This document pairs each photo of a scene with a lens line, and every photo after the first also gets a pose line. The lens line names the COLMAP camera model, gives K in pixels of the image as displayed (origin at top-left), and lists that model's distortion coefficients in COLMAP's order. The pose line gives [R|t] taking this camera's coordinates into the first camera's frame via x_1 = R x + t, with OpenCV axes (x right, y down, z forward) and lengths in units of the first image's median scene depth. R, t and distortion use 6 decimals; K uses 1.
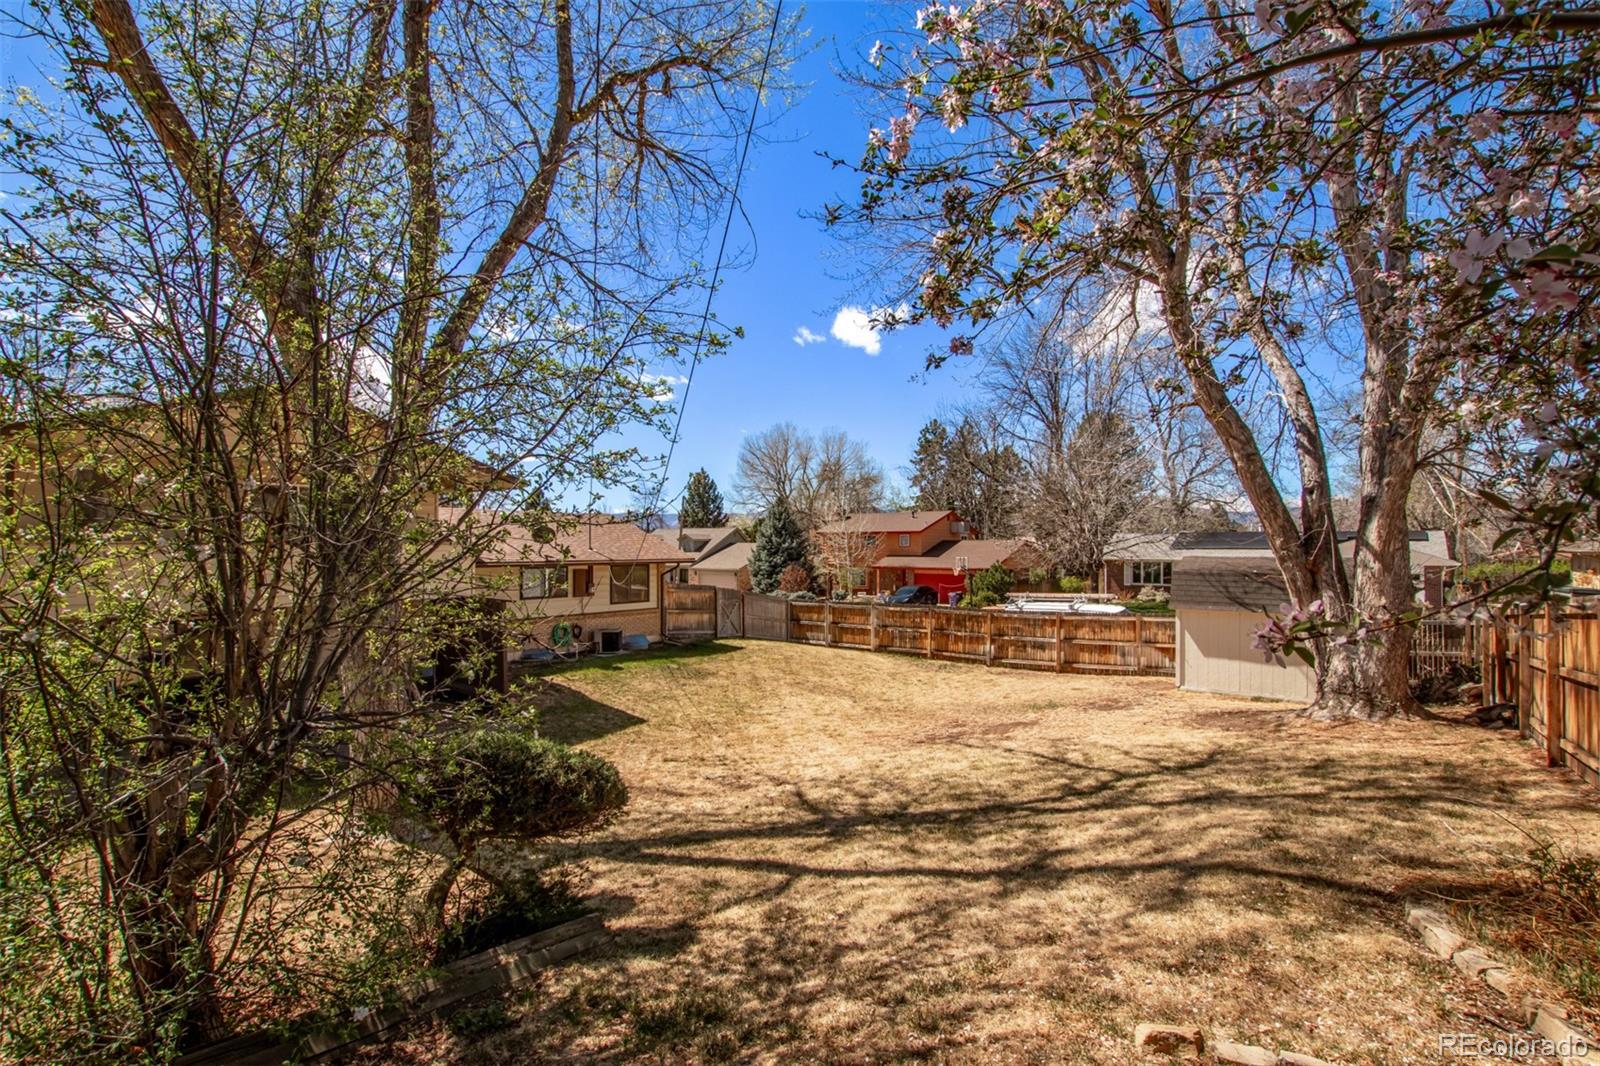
lens RADIAL K [[750.3, 0, 801.6], [0, 750.3, 539.8], [0, 0, 1]] dist [-0.002335, -0.000154]
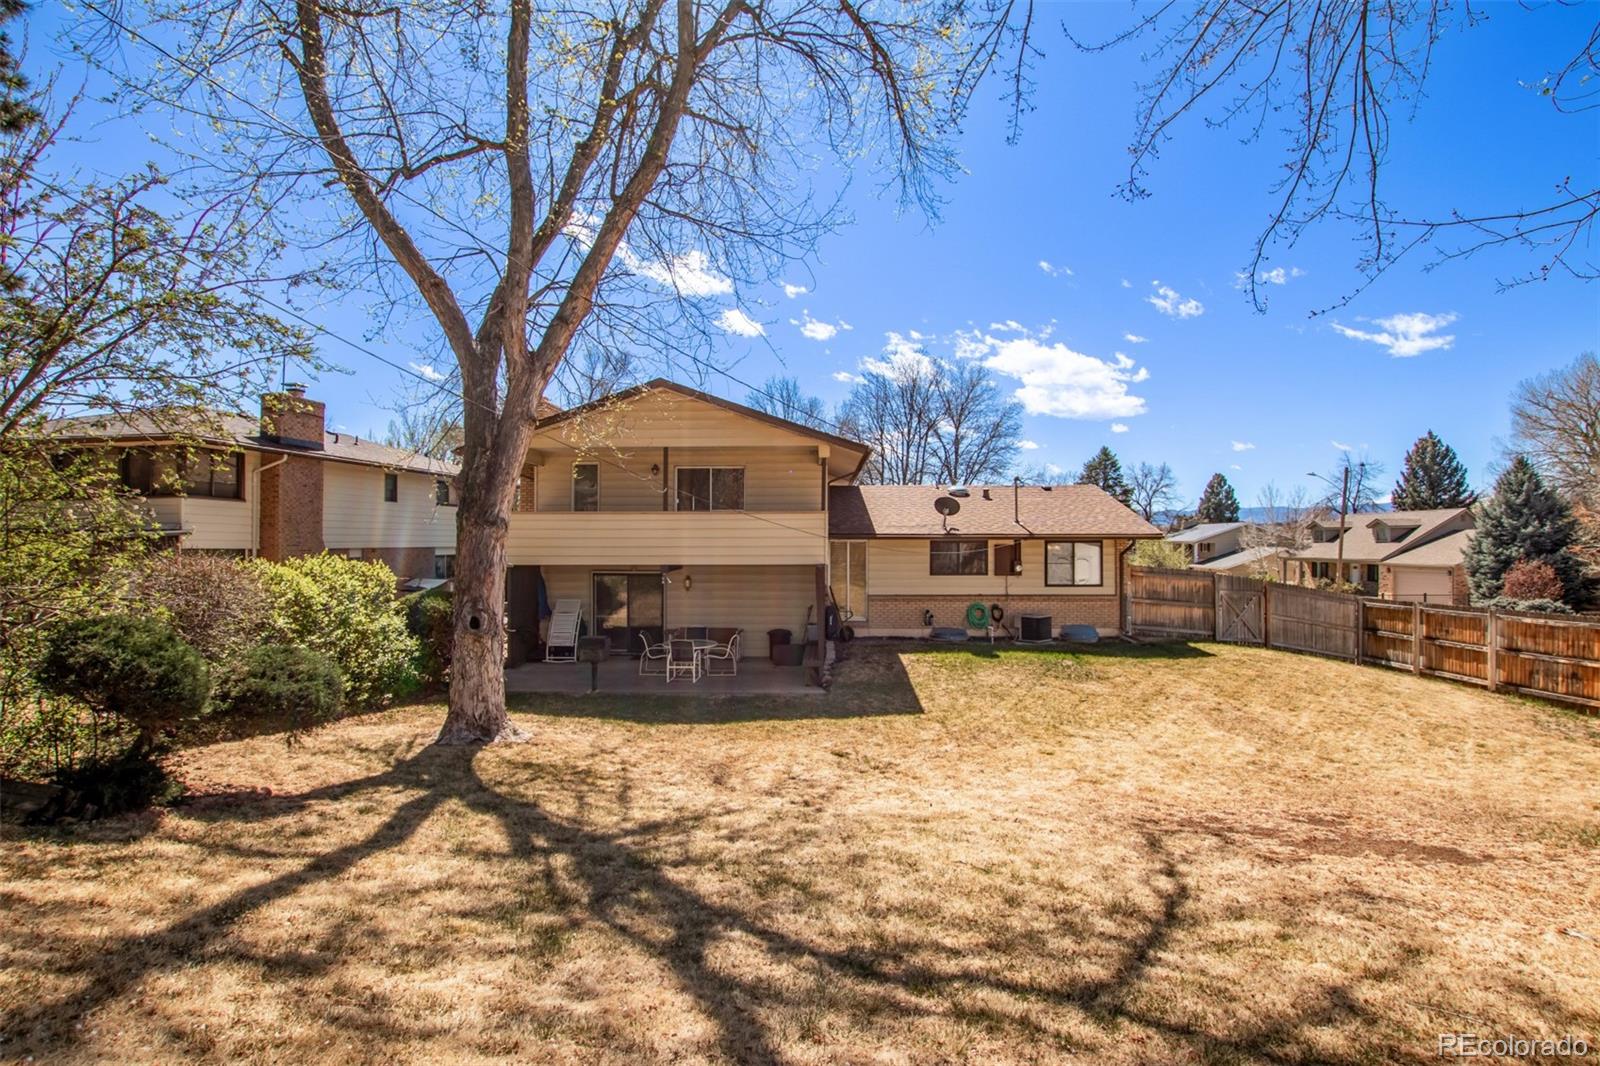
lens RADIAL K [[750.3, 0, 794.5], [0, 750.3, 534.8], [0, 0, 1]] dist [-0.002335, -0.000154]
pose [[0.633670, -0.005780, -0.773582, 0.185688], [0.006100, 0.999978, -0.002474, 0.021188], [0.773579, -0.003151, 0.633692, 0.178299]]
